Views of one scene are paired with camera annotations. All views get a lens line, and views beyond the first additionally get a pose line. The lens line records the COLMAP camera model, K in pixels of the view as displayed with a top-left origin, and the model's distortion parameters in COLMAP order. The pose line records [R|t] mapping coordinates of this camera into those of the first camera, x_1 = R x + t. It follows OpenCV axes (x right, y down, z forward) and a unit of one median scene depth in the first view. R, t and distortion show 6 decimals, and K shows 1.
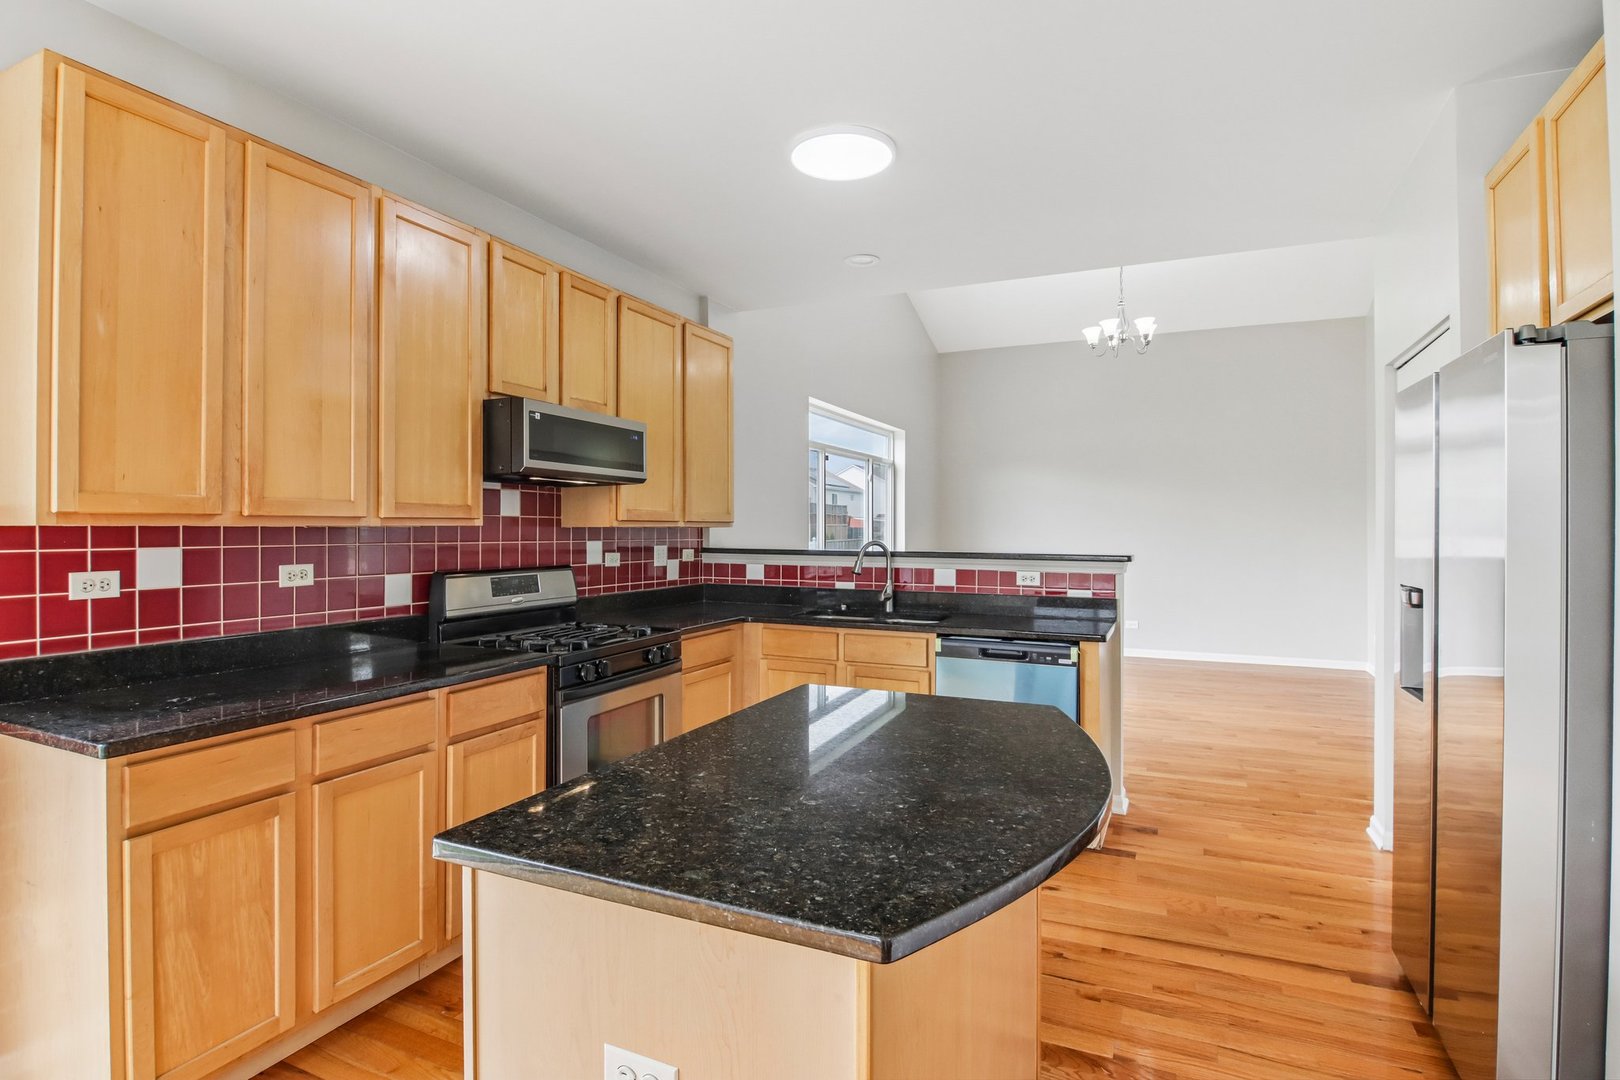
lens RADIAL K [[822.8, 0, 800.7], [0, 822.8, 527.2], [0, 0, 1]] dist [0.001964, -0.017681]
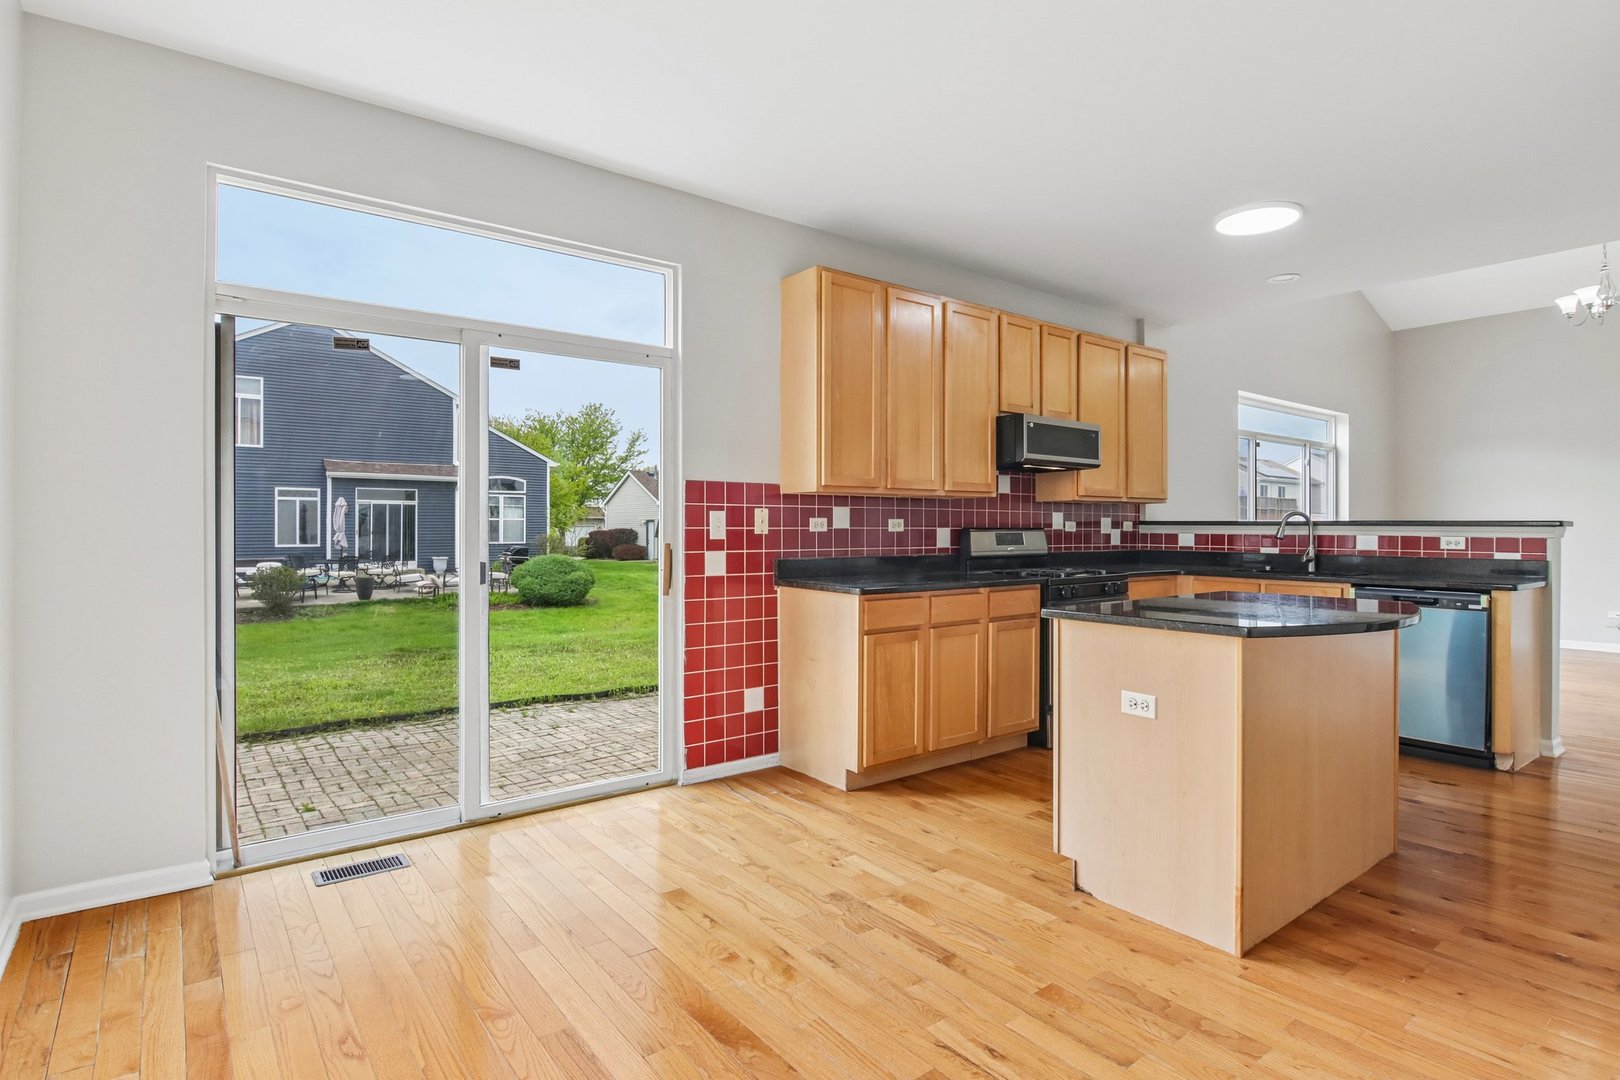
lens RADIAL K [[822.8, 0, 800.7], [0, 822.8, 527.2], [0, 0, 1]] dist [0.001964, -0.017681]
pose [[0.882228, -0.000191, -0.470823, 0.017084], [0.000566, 1.000000, 0.000655, 0.040092], [0.470823, -0.000844, 0.882227, -0.408180]]
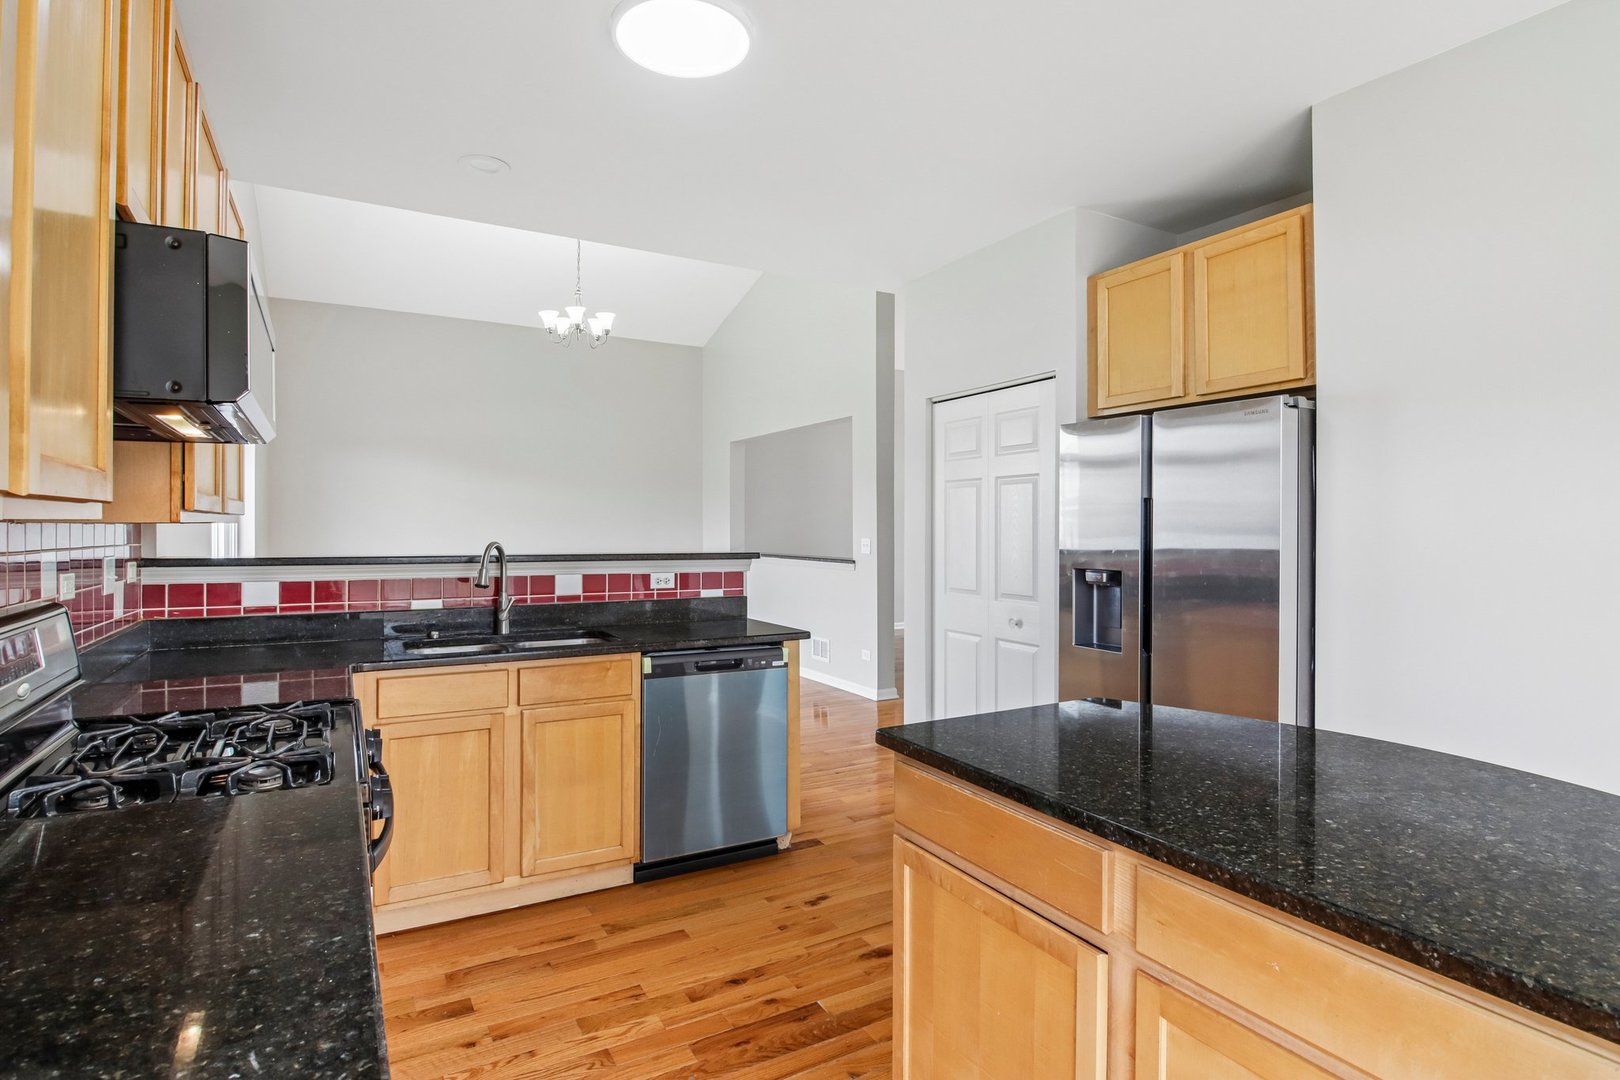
lens RADIAL K [[822.8, 0, 800.7], [0, 822.8, 527.2], [0, 0, 1]] dist [0.001964, -0.017681]
pose [[0.589811, -0.001179, 0.807540, -0.373325], [-0.002216, 0.999993, 0.003079, 0.000022], [-0.807538, -0.003606, 0.589804, 0.343122]]
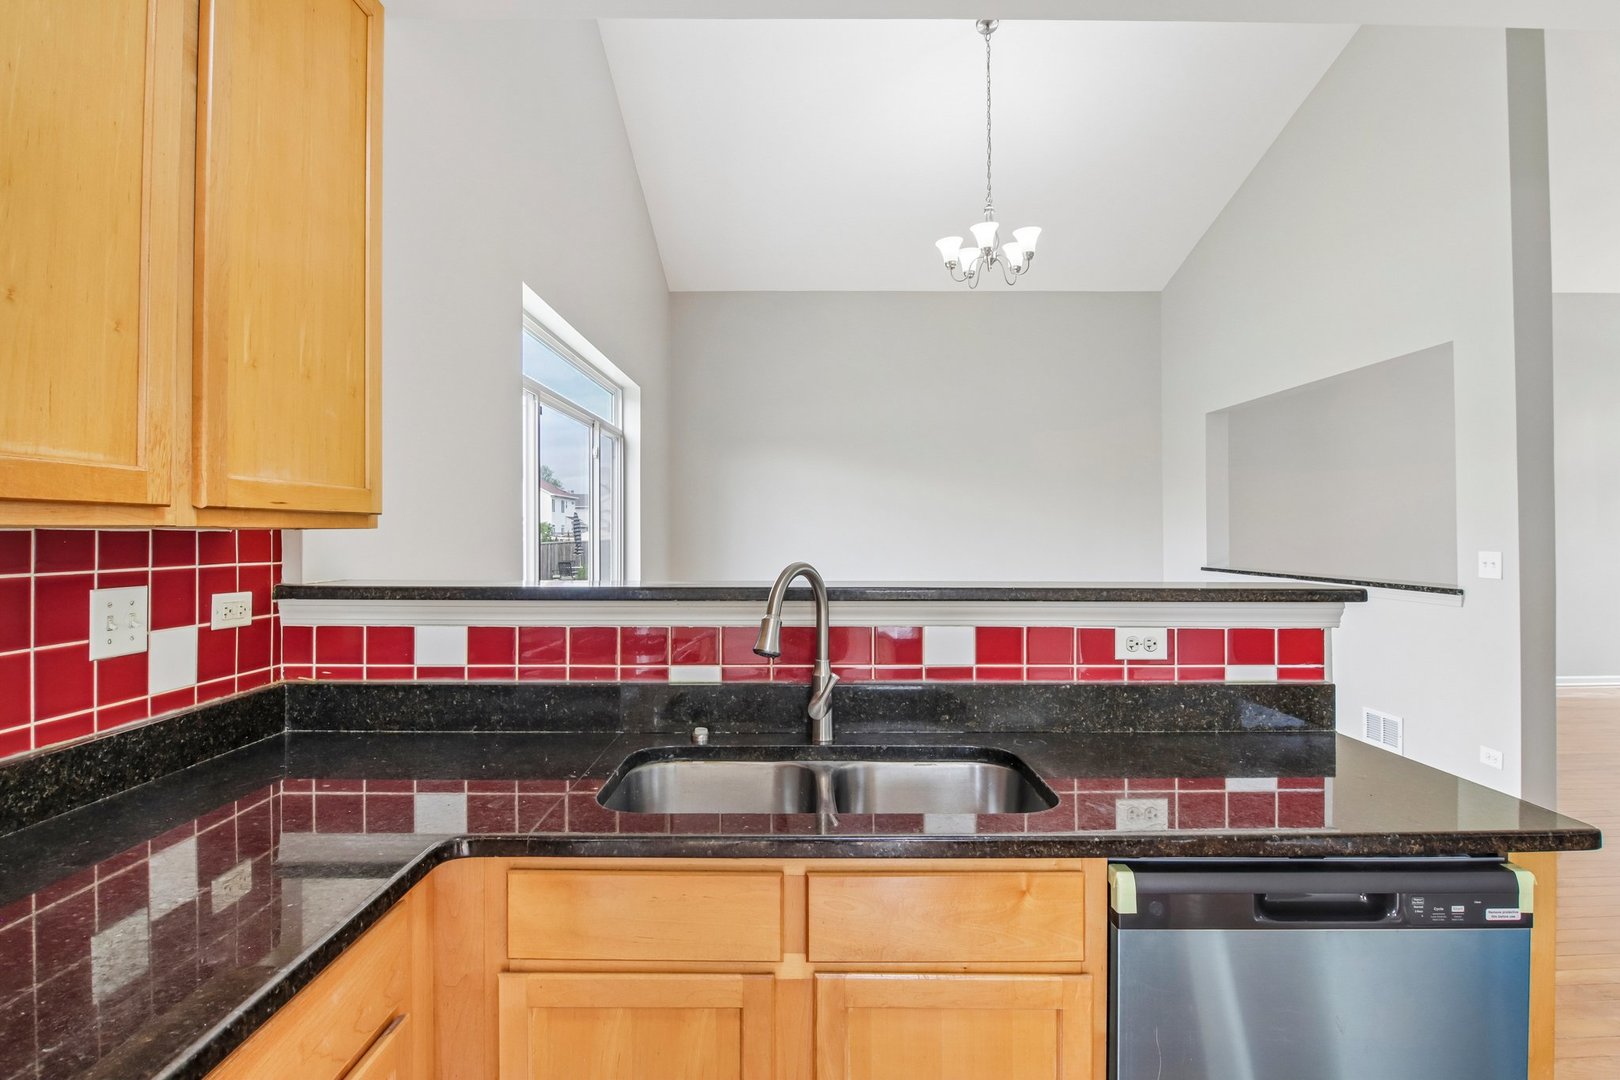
lens RADIAL K [[822.8, 0, 800.7], [0, 822.8, 527.2], [0, 0, 1]] dist [0.001964, -0.017681]
pose [[0.908767, -0.000595, 0.417304, -0.073583], [0.002613, 0.999988, -0.004263, 0.001397], [-0.417296, 0.004964, 0.908757, 0.683354]]
